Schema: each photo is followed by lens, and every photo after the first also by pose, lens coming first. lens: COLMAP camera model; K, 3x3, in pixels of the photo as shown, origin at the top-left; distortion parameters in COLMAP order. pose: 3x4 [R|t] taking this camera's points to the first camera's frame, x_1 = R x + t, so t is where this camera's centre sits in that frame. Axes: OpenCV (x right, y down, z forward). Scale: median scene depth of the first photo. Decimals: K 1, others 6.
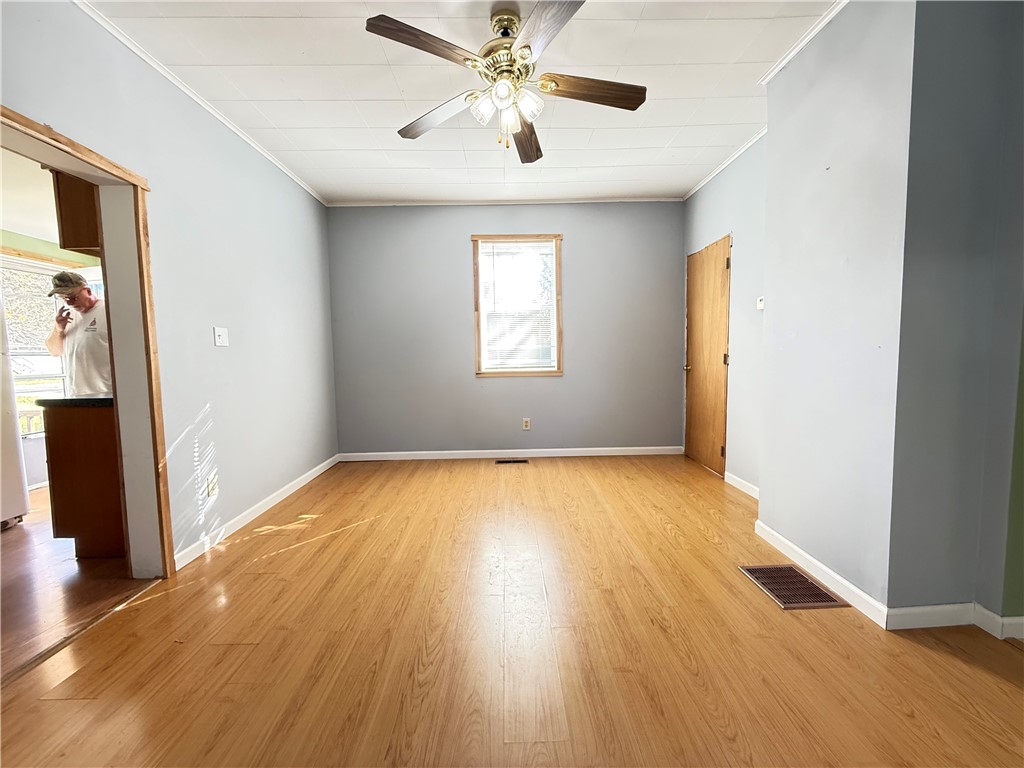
lens RADIAL K [[409.1, 0, 511.2], [0, 409.1, 383.4], [0, 0, 1]] dist [0.000030, -0.000119]
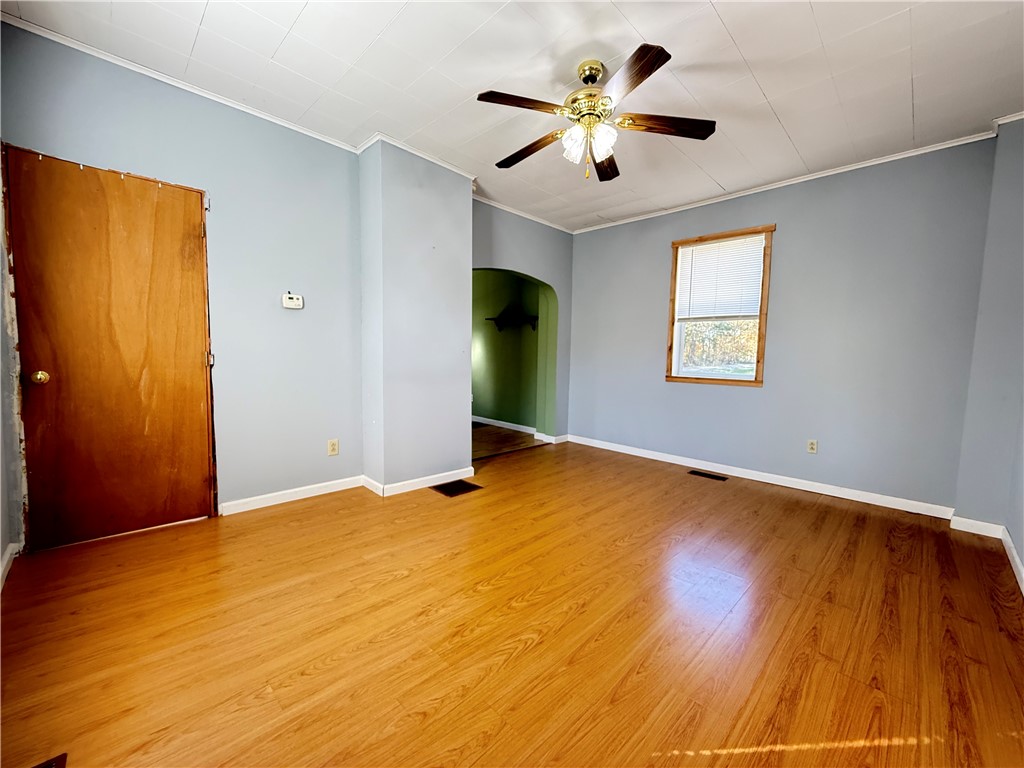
lens RADIAL K [[409.1, 0, 511.2], [0, 409.1, 383.4], [0, 0, 1]] dist [0.000030, -0.000119]
pose [[-0.693932, -0.049277, 0.718353, -0.379473], [0.043801, 0.992919, 0.110423, -0.068650], [-0.718707, 0.108091, -0.686860, 1.058024]]
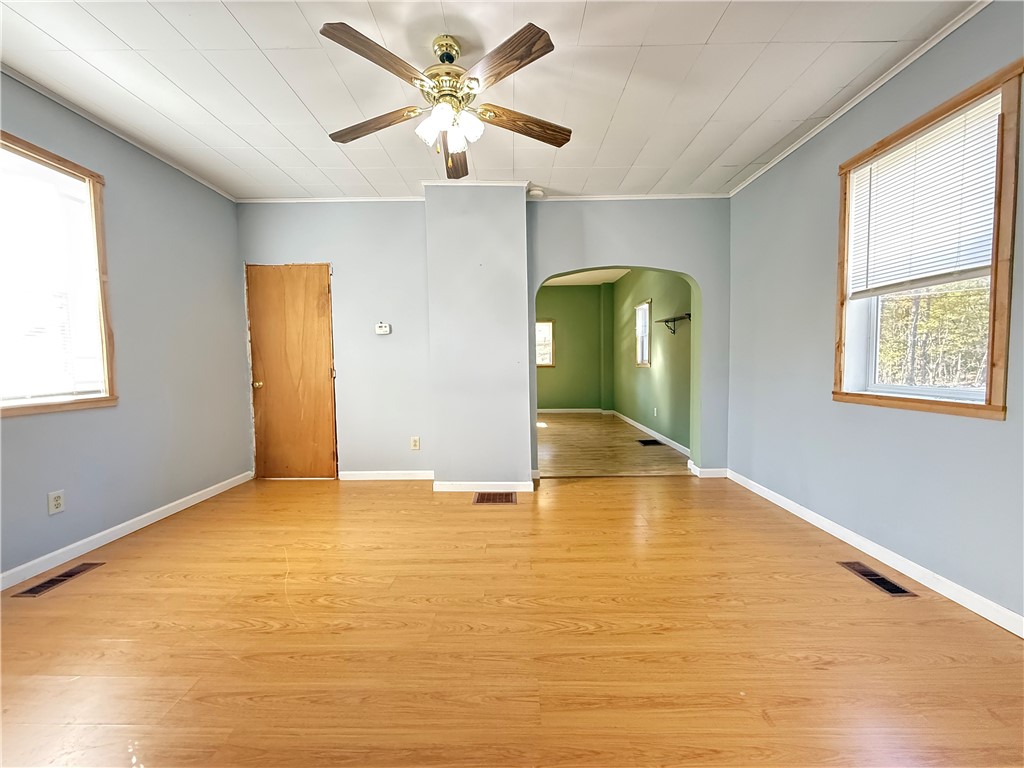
lens RADIAL K [[408.1, 0, 511.1], [0, 408.1, 383.1], [0, 0, 1]] dist [0.000050, 0.000042]
pose [[0.023972, -0.035693, 0.999075, -0.556535], [0.085571, 0.995768, 0.033522, -0.025475], [-0.996044, 0.084688, 0.026924, 0.452494]]
